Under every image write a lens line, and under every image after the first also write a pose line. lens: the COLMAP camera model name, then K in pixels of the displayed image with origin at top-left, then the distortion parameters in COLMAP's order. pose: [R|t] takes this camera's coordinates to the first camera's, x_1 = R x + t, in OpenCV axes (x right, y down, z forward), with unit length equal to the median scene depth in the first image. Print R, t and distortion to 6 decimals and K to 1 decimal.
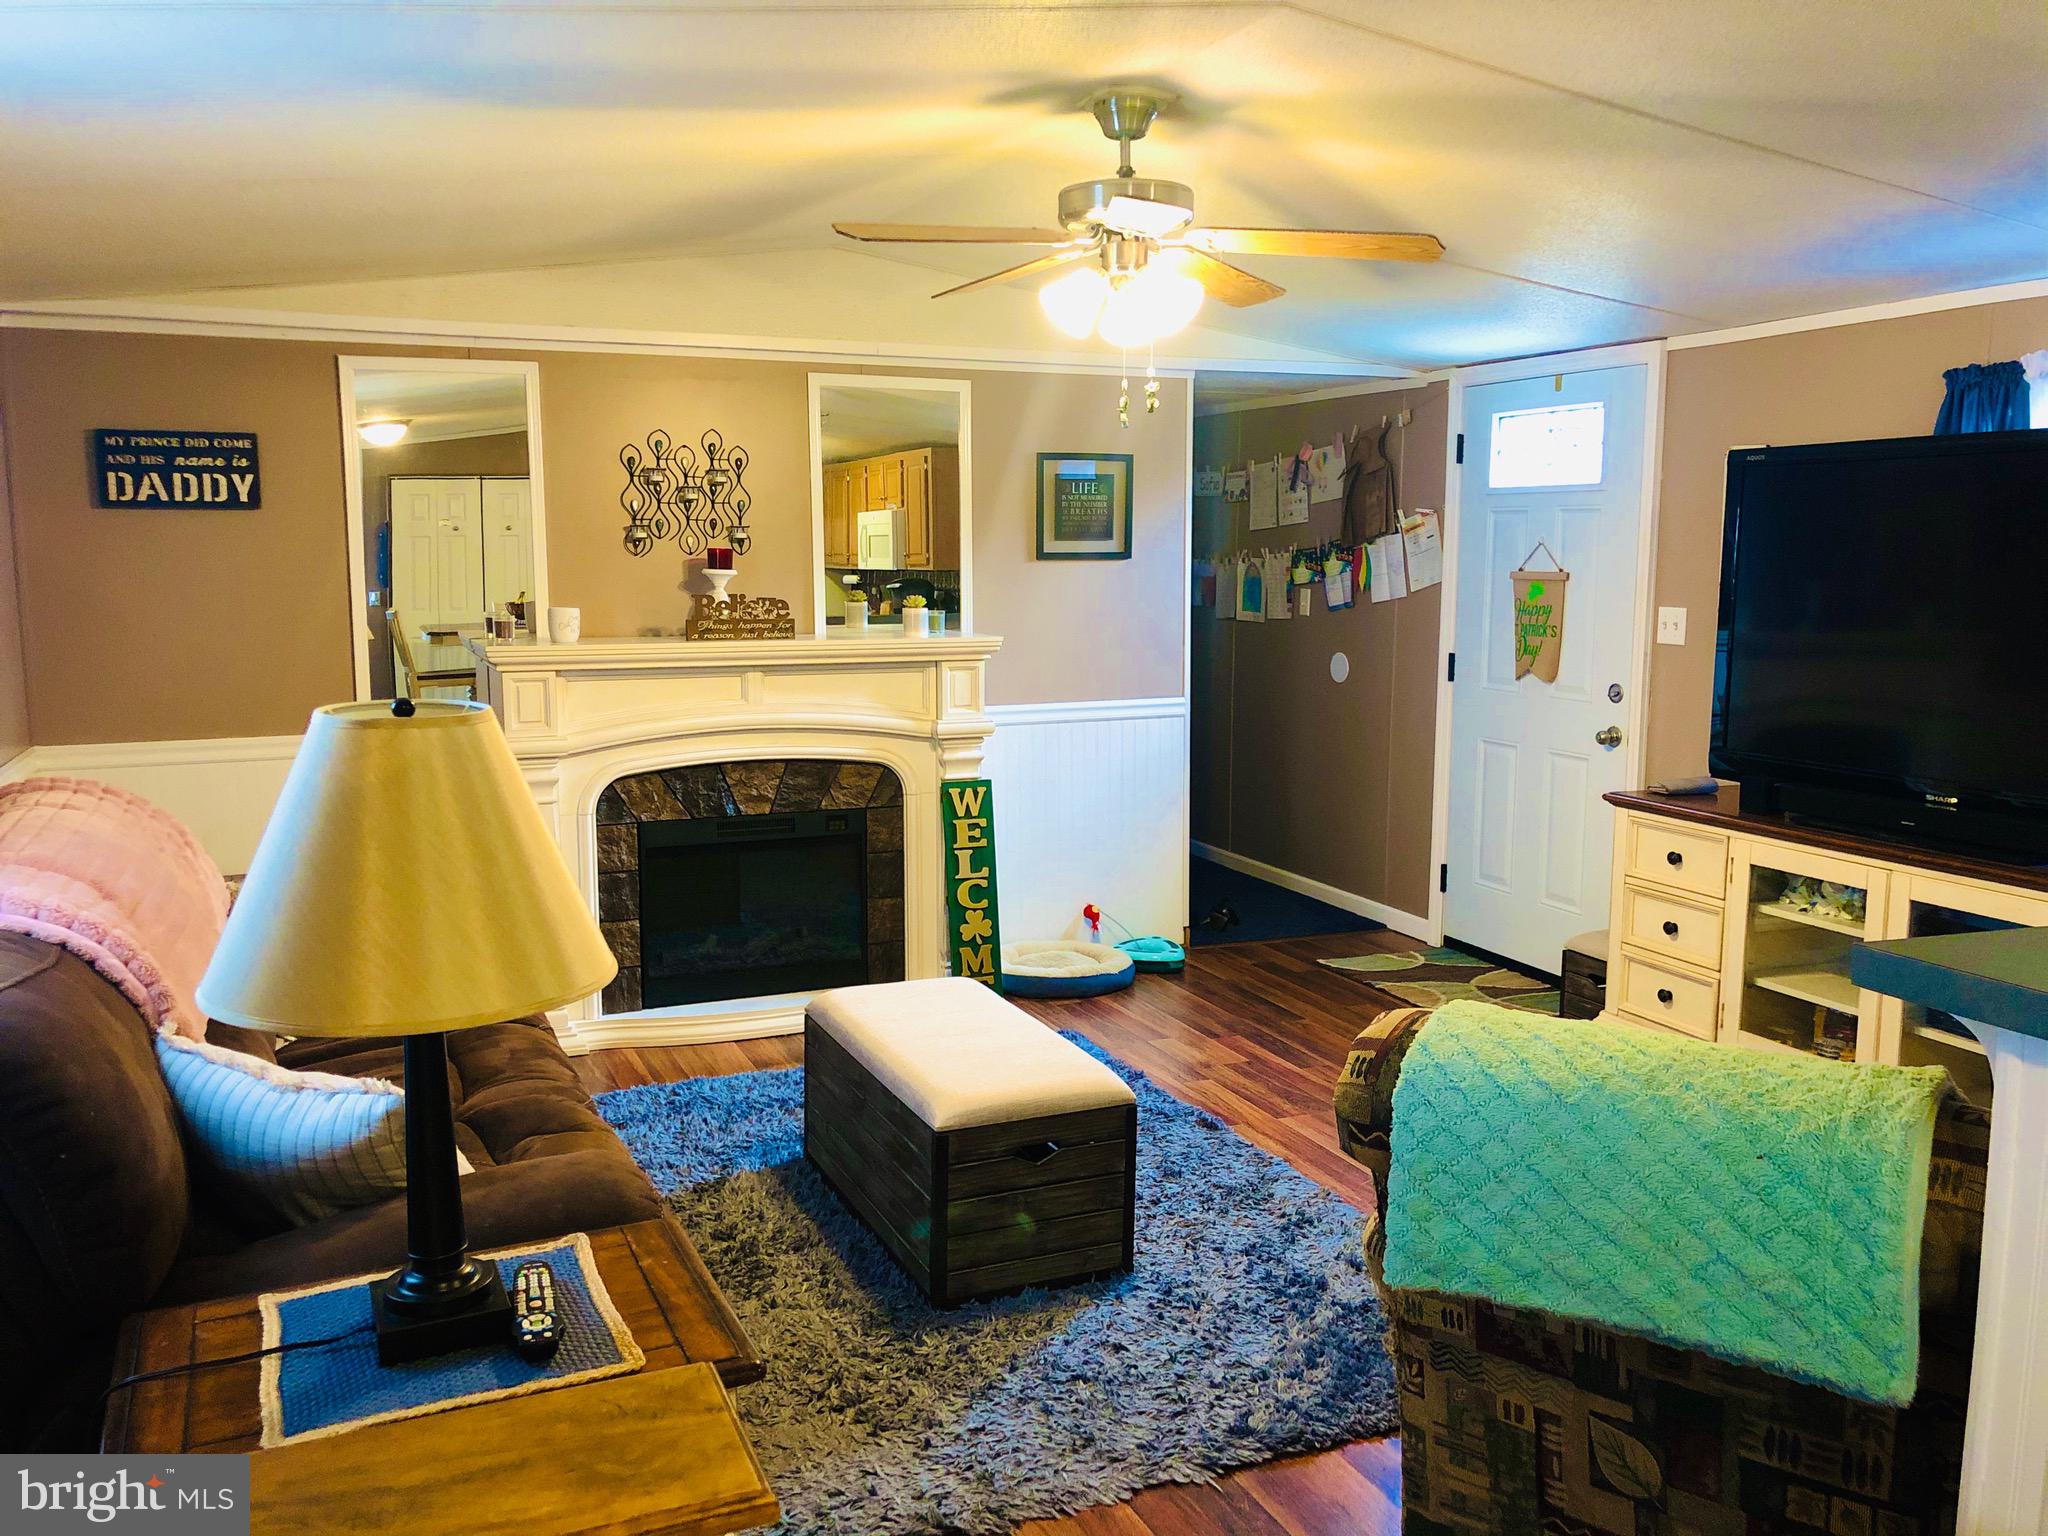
lens RADIAL K [[1688.8, 0, 1021.5], [0, 1688.8, 767.7], [0, 0, 1]] dist [0.032325, -0.006490]
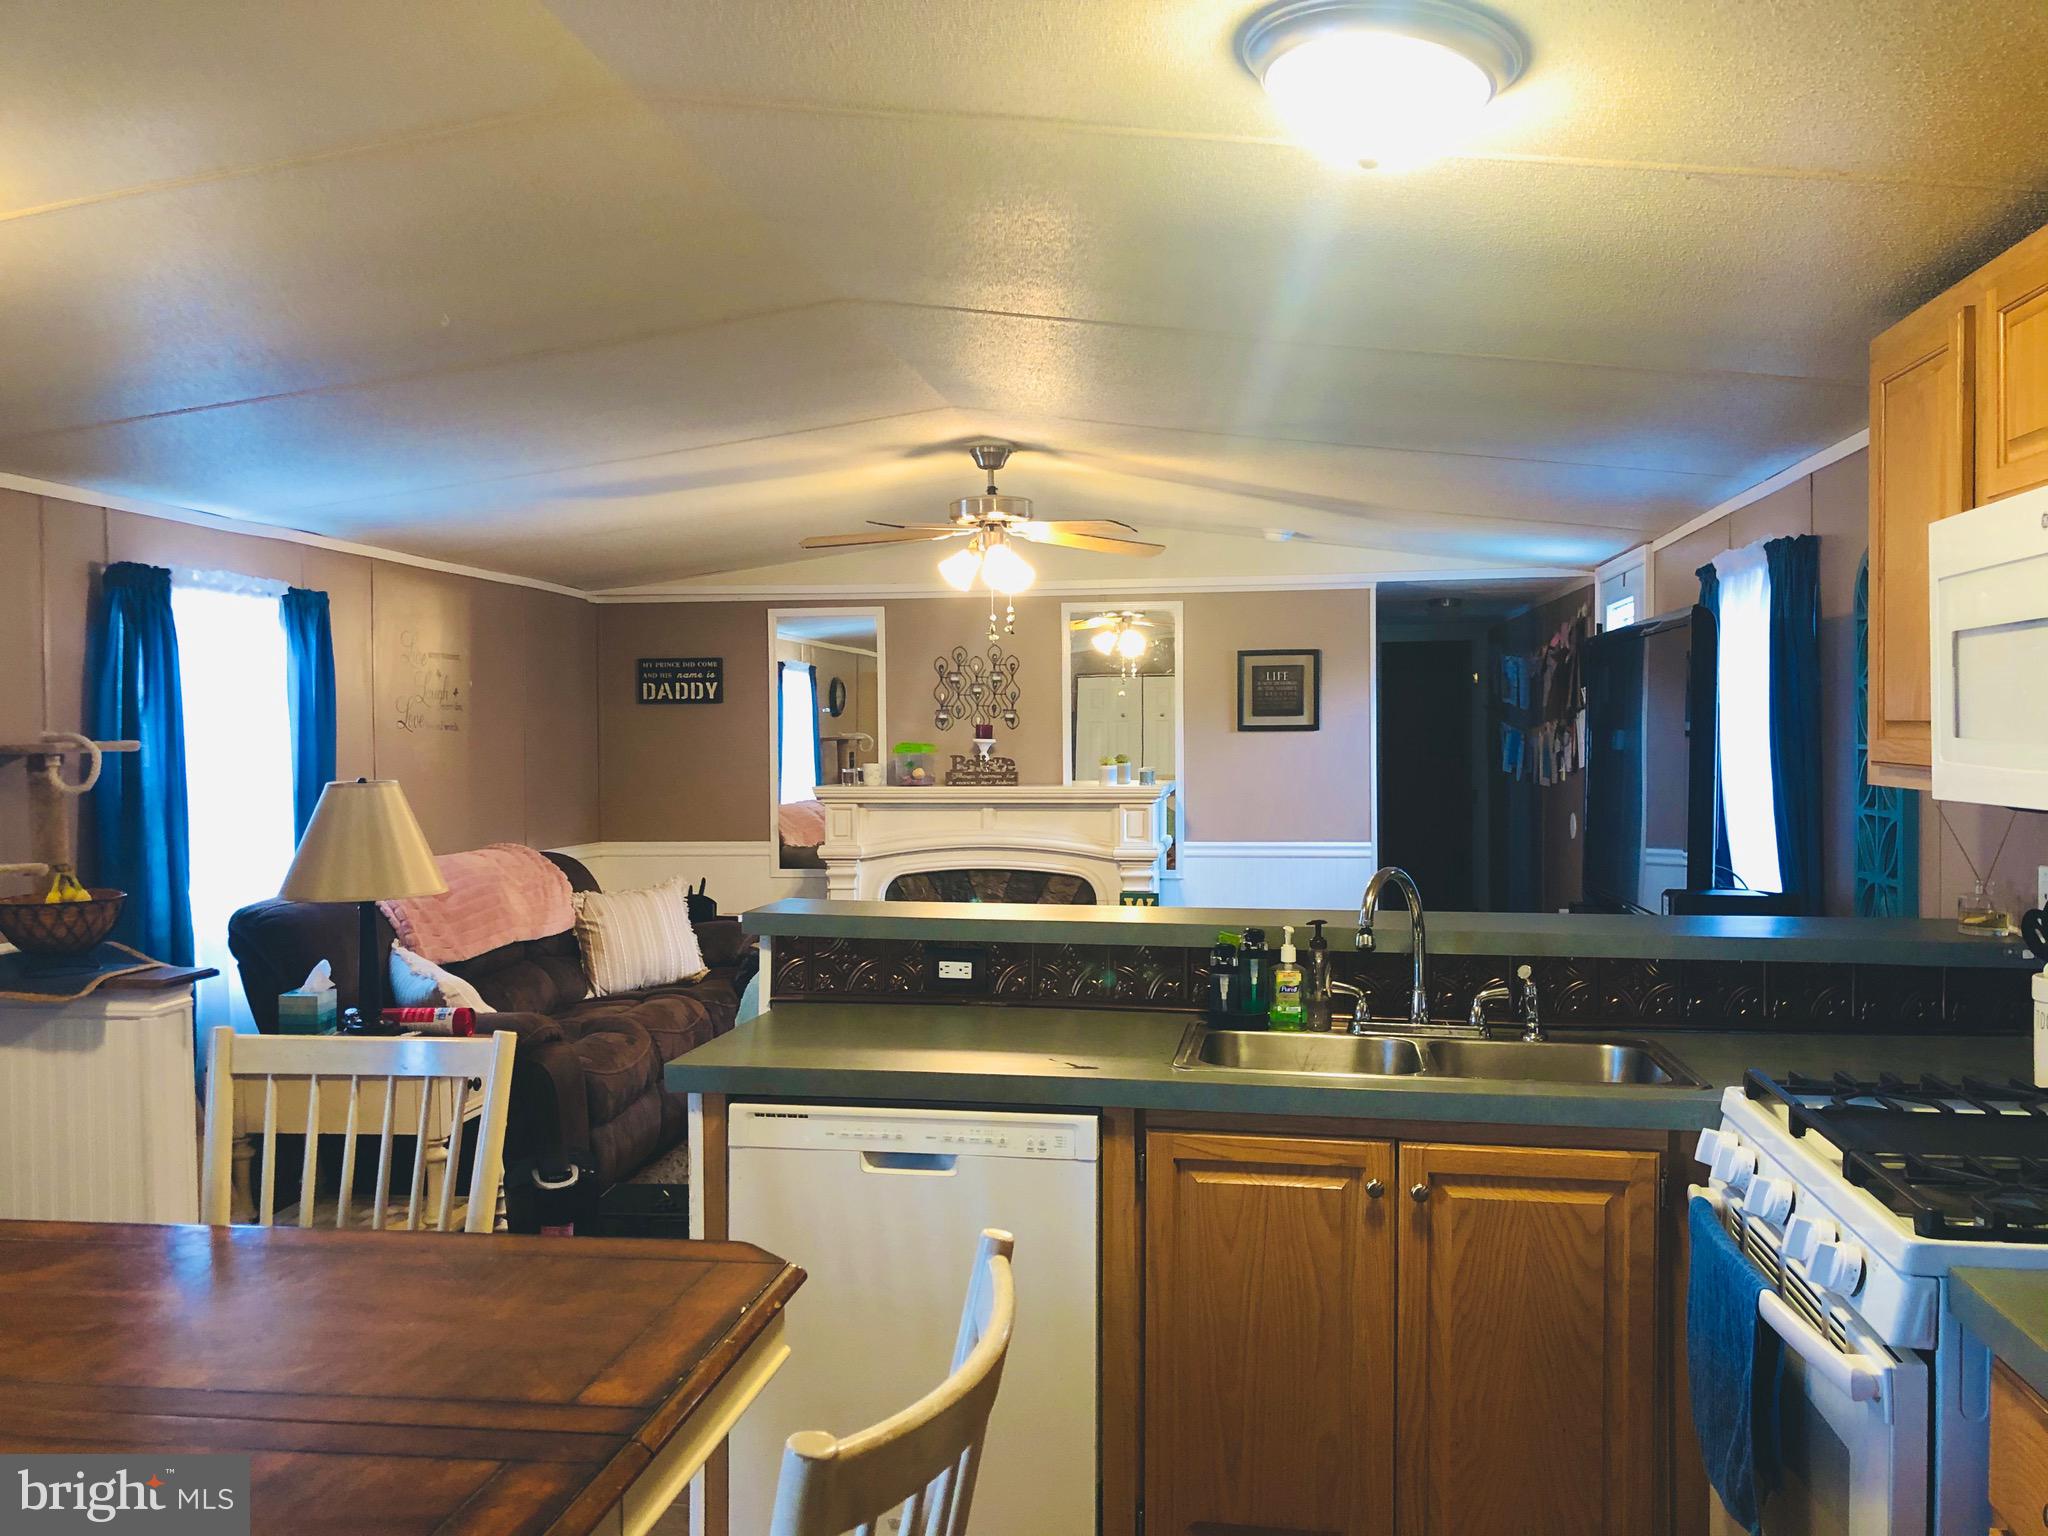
lens RADIAL K [[1688.8, 0, 1038.4], [0, 1688.8, 751.3], [0, 0, 1]] dist [0.032325, -0.006490]
pose [[0.852231, 0.000182, -0.523166, 0.608039], [-0.062661, 0.992837, -0.101729, 0.037949], [0.519400, 0.119478, 0.846138, -0.199946]]
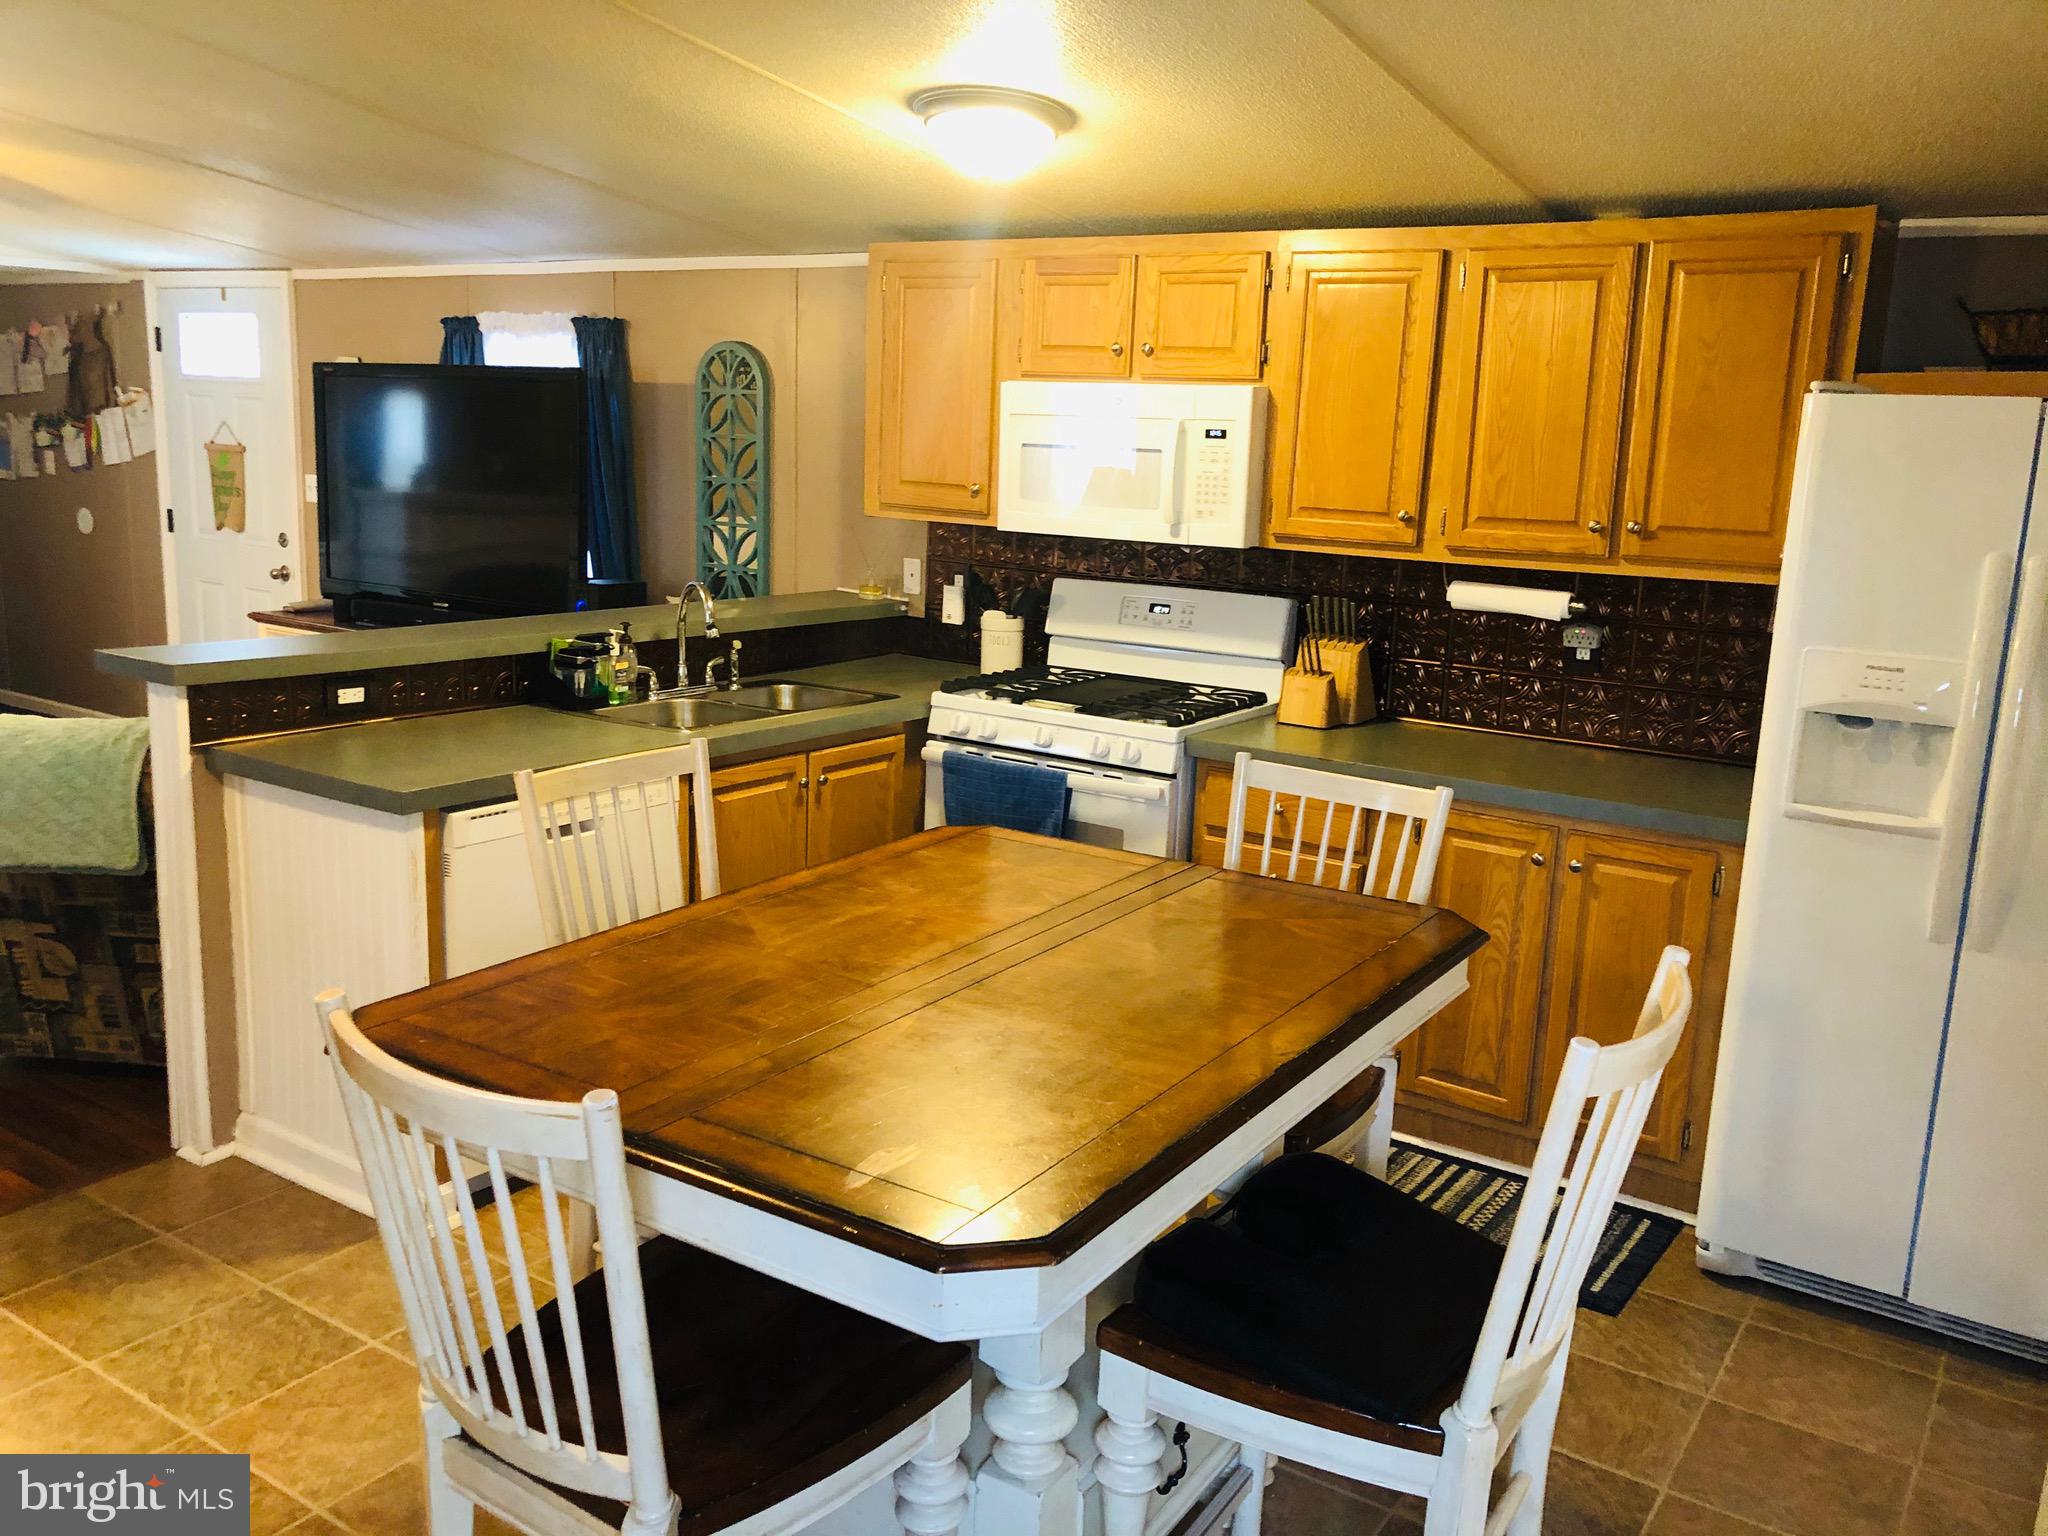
lens RADIAL K [[1688.8, 0, 1019.7], [0, 1688.8, 766.1], [0, 0, 1]] dist [0.032325, -0.006490]
pose [[0.836301, -0.081812, 0.542133, 0.098591], [0.037646, 0.995039, 0.092085, 0.031135], [-0.546977, -0.056601, 0.835232, -0.428993]]
